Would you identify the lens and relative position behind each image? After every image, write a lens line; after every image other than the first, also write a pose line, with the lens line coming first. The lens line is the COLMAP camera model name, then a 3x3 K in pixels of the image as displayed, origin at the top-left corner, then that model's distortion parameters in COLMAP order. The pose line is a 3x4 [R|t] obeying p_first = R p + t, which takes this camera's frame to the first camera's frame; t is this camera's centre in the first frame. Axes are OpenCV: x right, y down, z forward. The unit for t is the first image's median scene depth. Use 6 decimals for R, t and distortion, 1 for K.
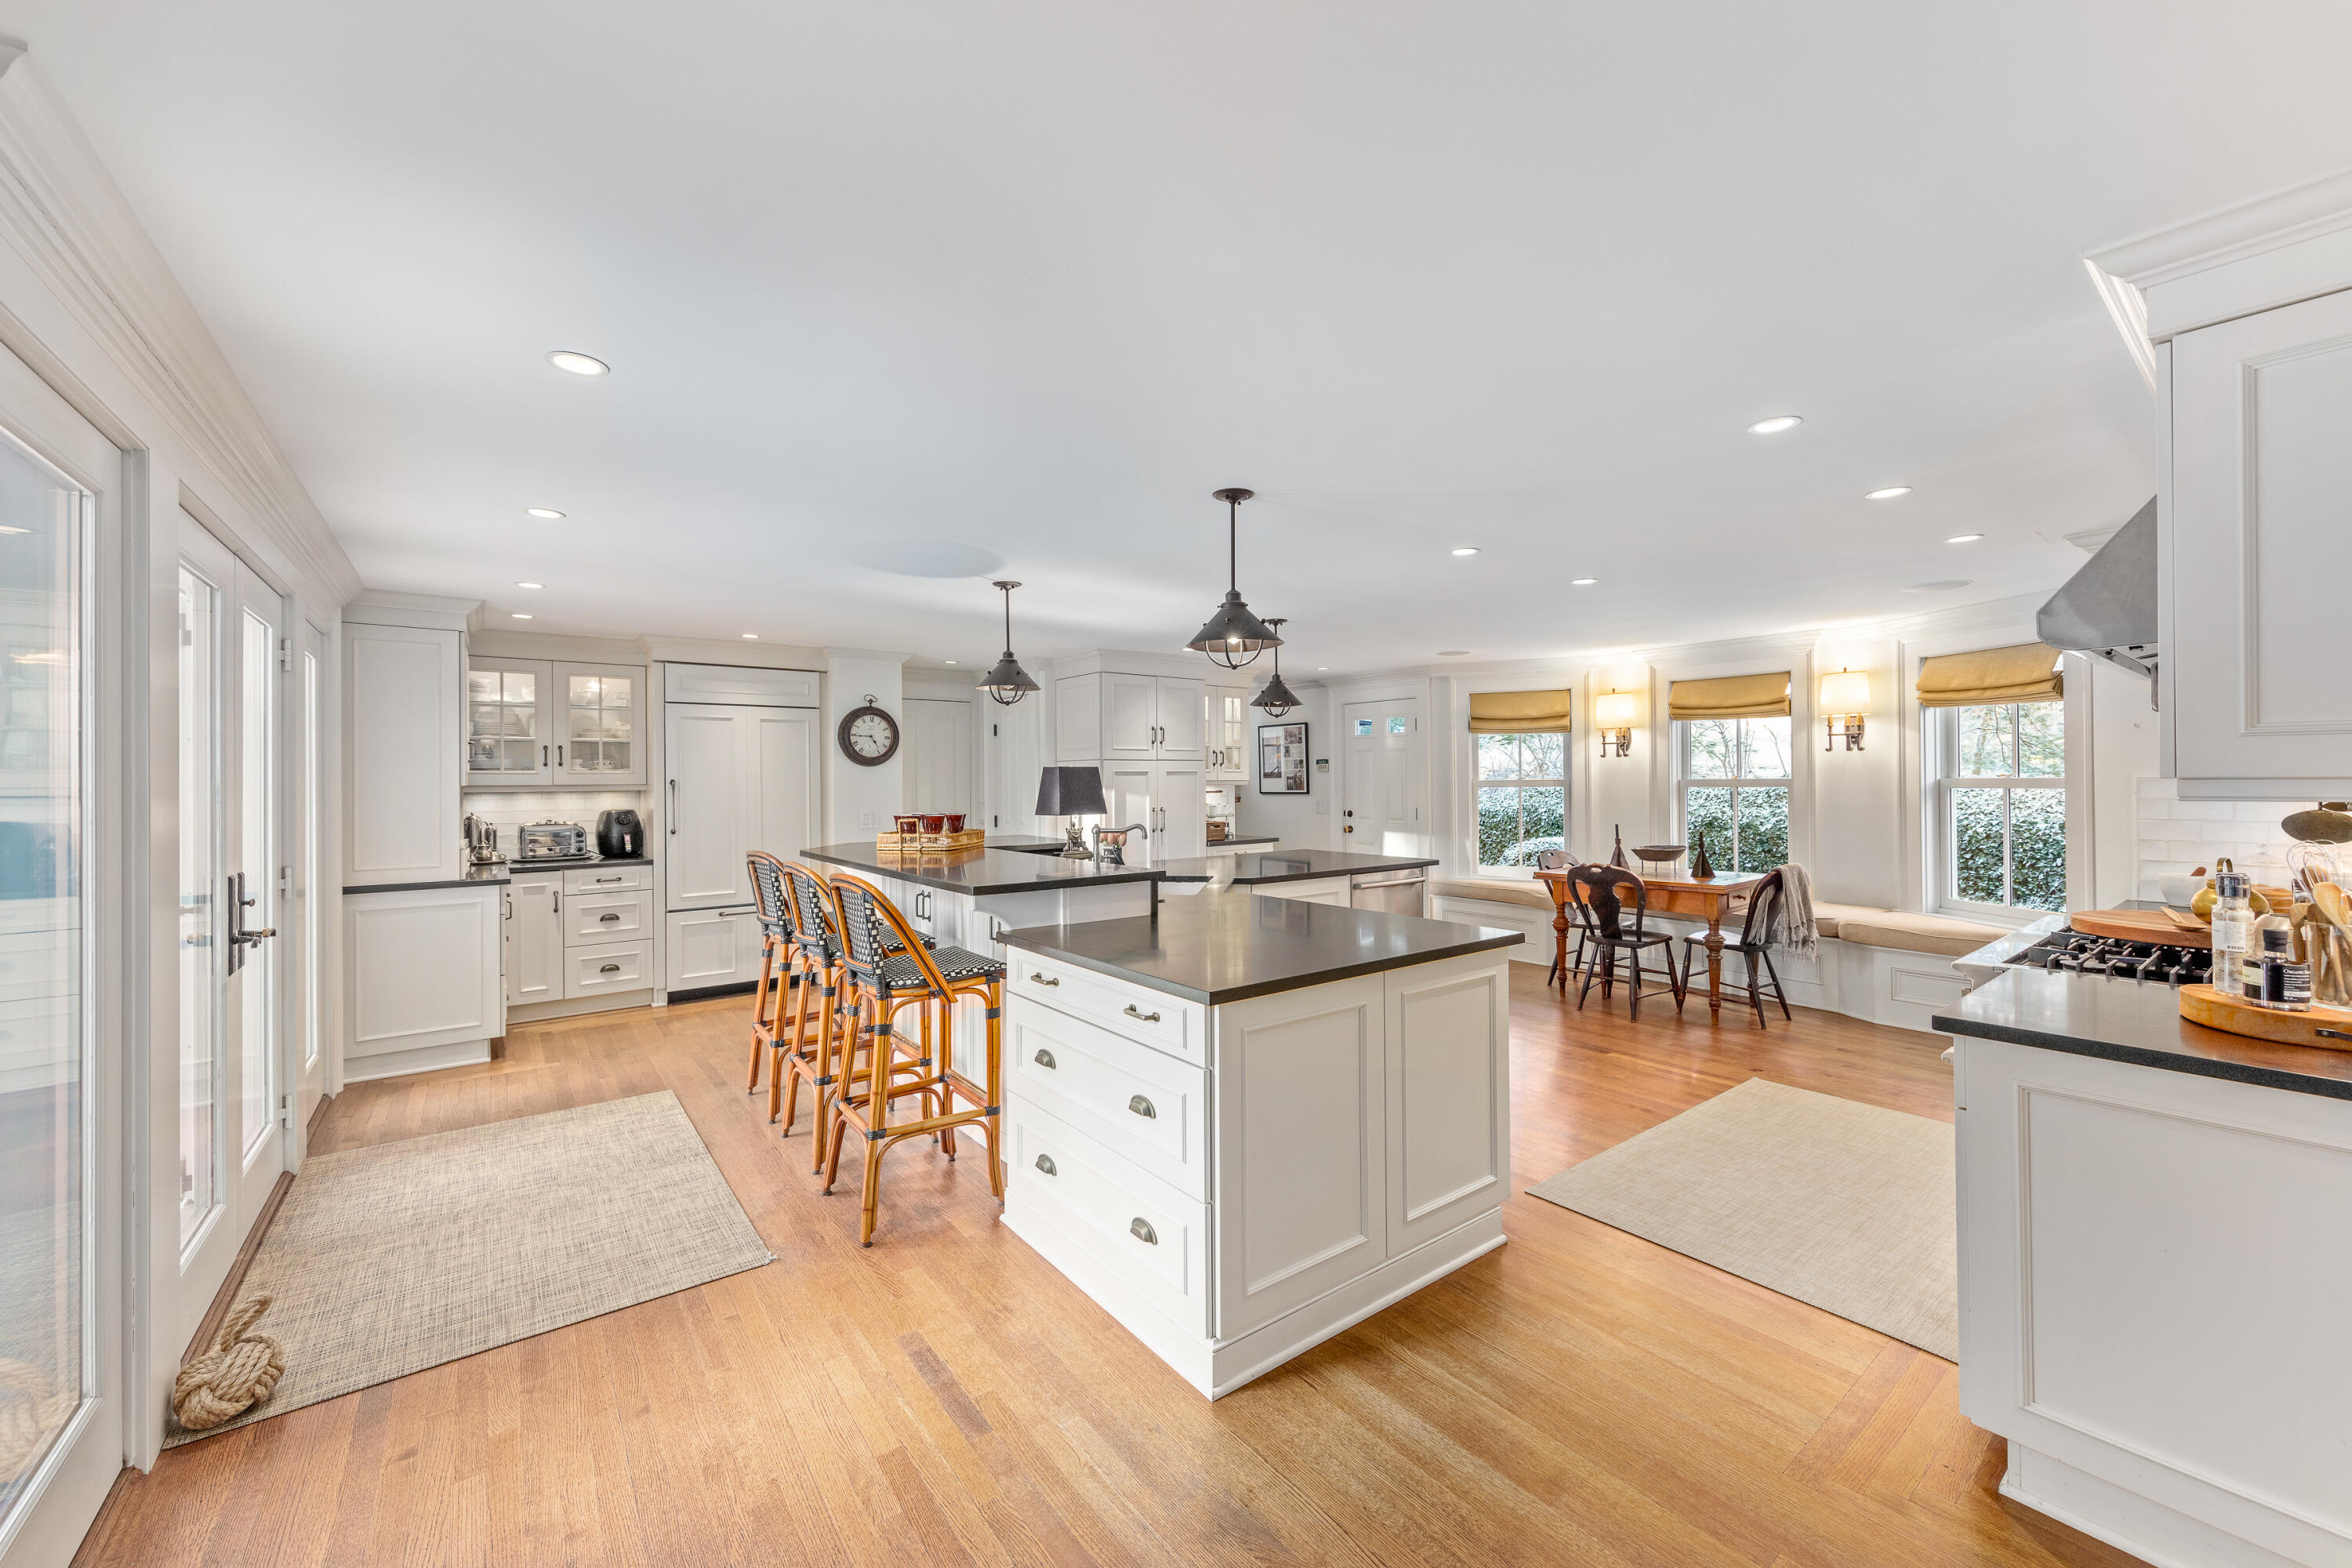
lens RADIAL K [[965.6, 0, 1196.6], [0, 965.6, 784.0], [0, 0, 1]] dist [0.000729, 0.000040]
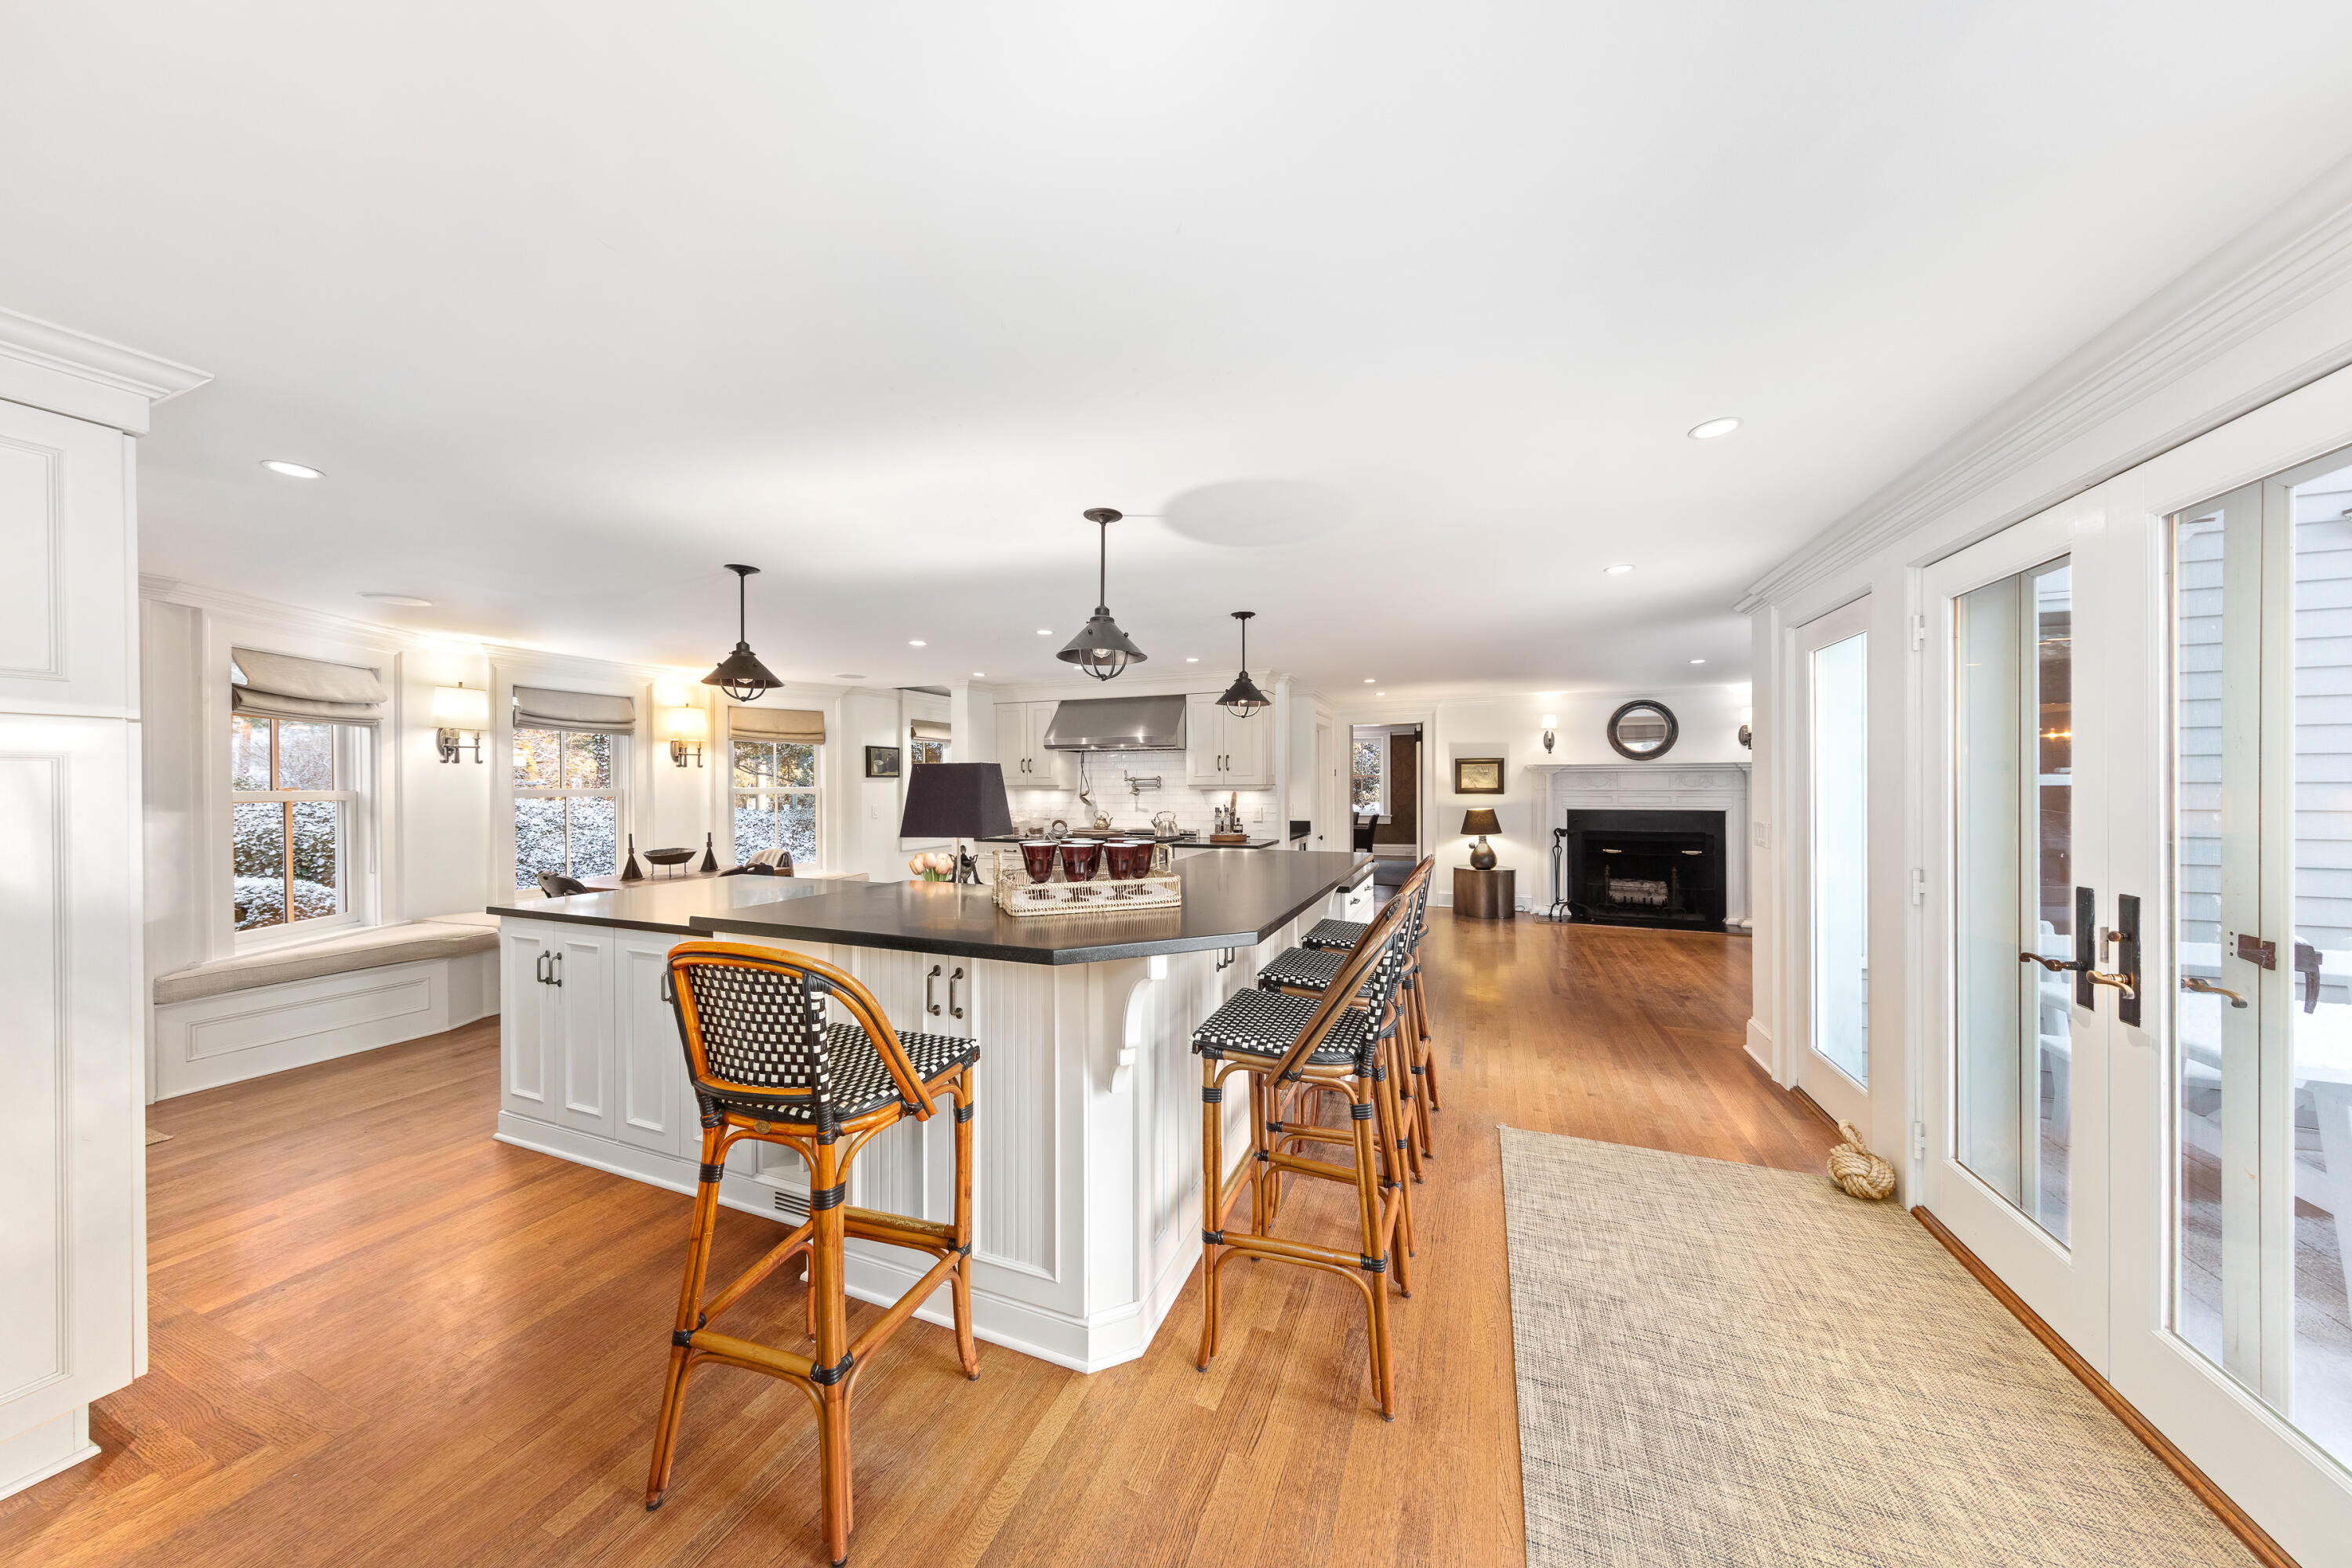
lens RADIAL K [[738.0, 0, 1184.8], [0, 738.0, 784.2], [0, 0, 1]] dist [0.000575, 0.000068]
pose [[-0.529630, 0.008645, 0.848185, -0.671027], [0.010447, 0.999939, -0.003668, 0.002083], [-0.848164, 0.006919, -0.529688, 1.182497]]
